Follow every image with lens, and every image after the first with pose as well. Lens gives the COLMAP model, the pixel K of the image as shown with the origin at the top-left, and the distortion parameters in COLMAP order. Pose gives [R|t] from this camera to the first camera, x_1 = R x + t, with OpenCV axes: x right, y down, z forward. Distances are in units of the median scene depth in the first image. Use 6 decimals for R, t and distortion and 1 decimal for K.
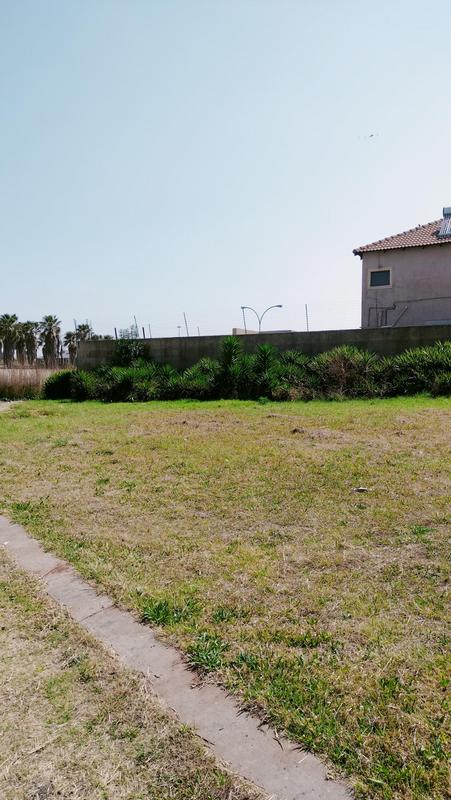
lens RADIAL K [[603.1, 0, 223.1], [0, 603.1, 400.0], [0, 0, 1]] dist [0.095250, -0.166811]
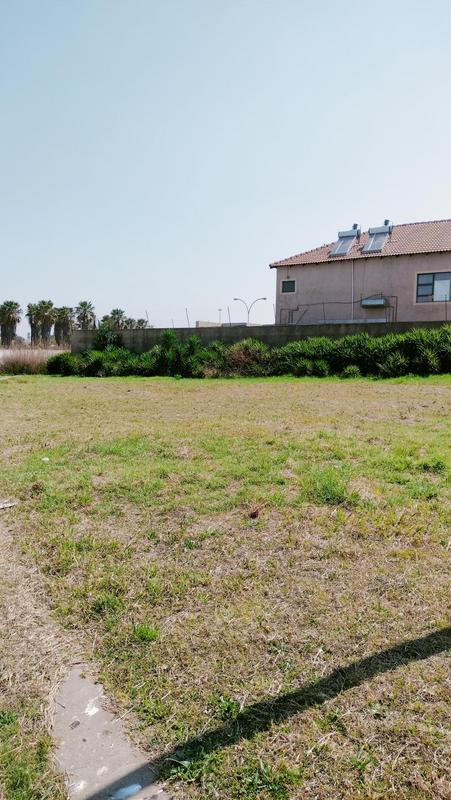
lens RADIAL K [[603.1, 0, 223.1], [0, 603.1, 400.0], [0, 0, 1]] dist [0.095250, -0.166811]
pose [[0.996237, 0.023636, -0.083388, 0.232987], [-0.021170, 0.999316, 0.030330, 0.007482], [0.084048, -0.028451, 0.996055, -0.318284]]
